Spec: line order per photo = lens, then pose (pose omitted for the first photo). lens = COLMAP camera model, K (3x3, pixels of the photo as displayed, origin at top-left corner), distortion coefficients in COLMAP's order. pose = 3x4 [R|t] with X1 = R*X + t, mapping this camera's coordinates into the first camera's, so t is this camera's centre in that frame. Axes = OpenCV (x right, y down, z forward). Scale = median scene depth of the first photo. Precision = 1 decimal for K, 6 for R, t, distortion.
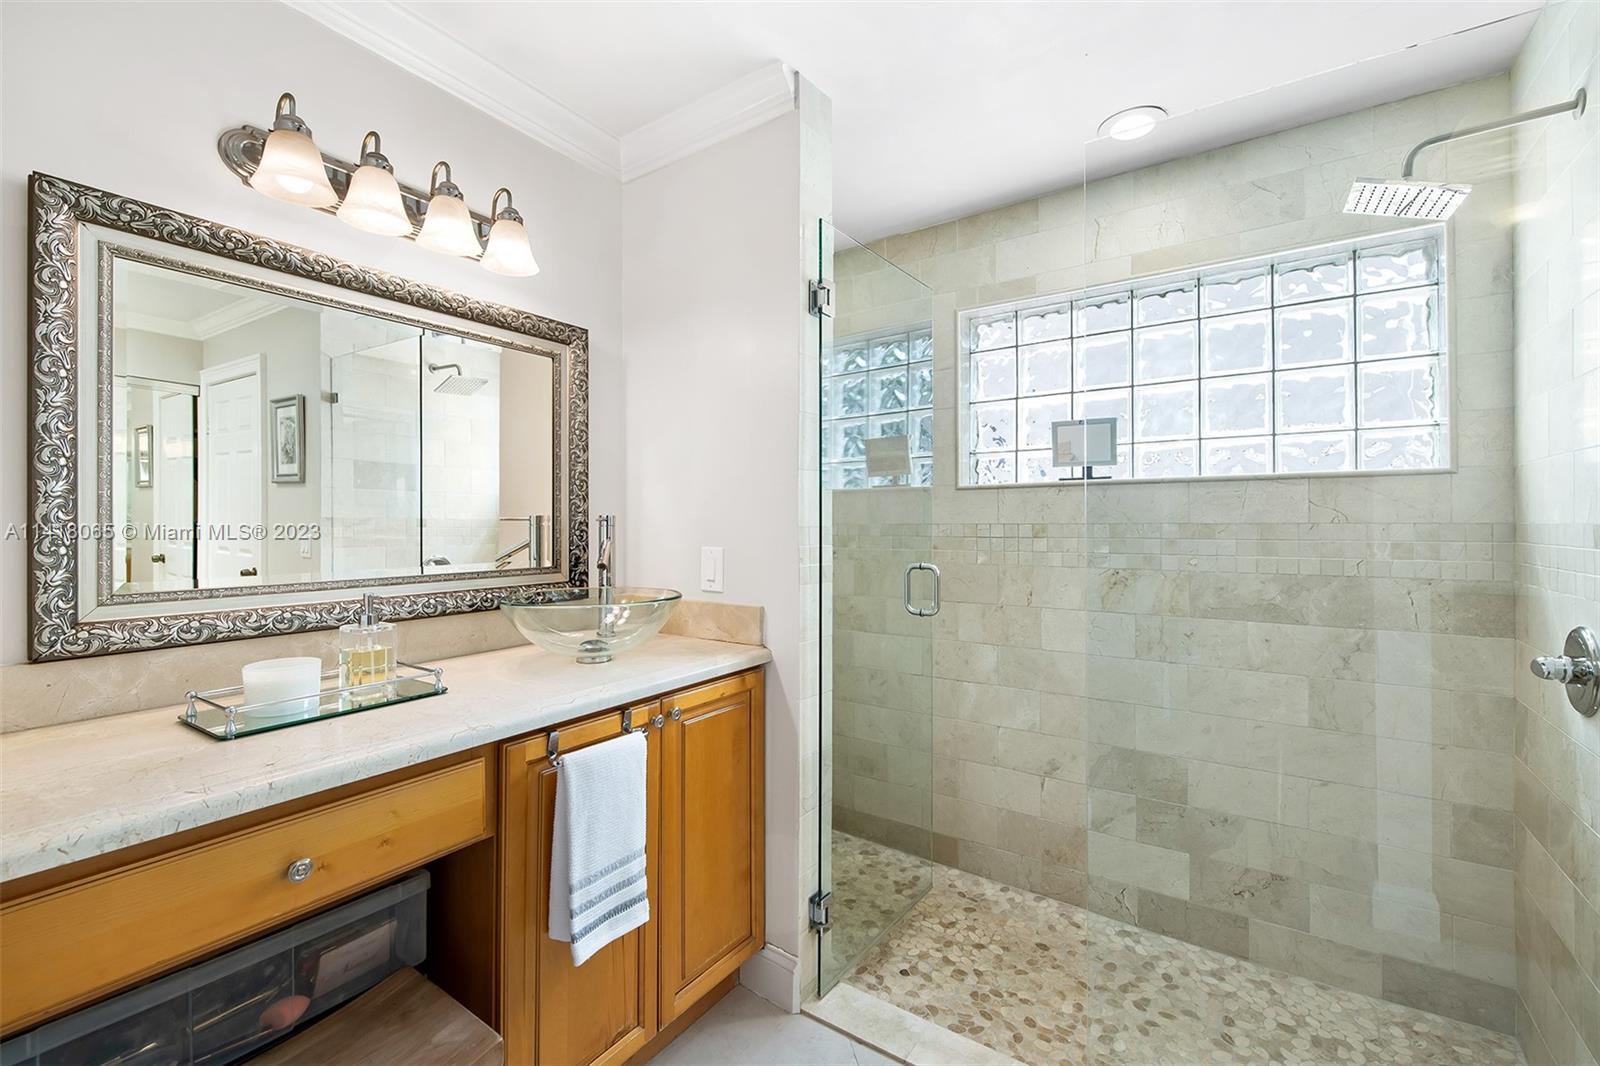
lens RADIAL K [[658.4, 0, 808.6], [0, 658.4, 525.1], [0, 0, 1]] dist [0.000422, -0.000020]
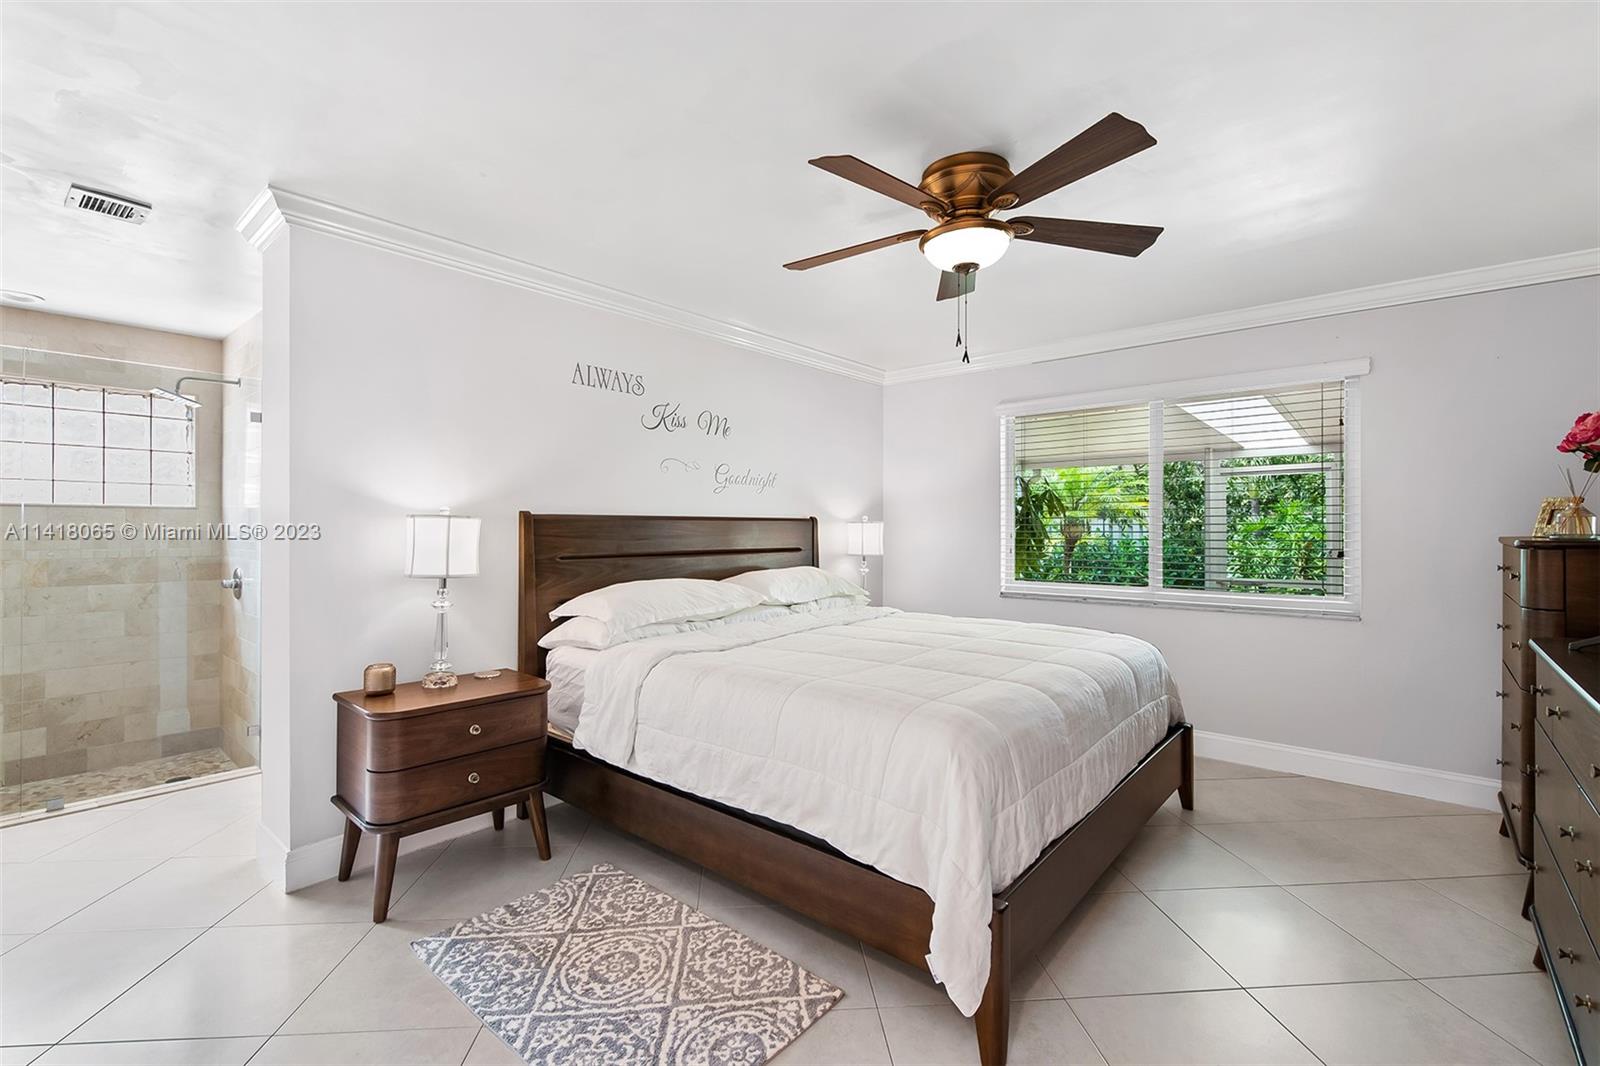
lens RADIAL K [[710.1, 0, 805.2], [0, 710.1, 520.3], [0, 0, 1]] dist [0.002107, 0.000150]
pose [[0.105447, 0.010664, 0.994368, -1.142951], [-0.000667, 0.999943, -0.010653, -0.013807], [-0.994425, 0.000460, 0.105448, -1.242633]]
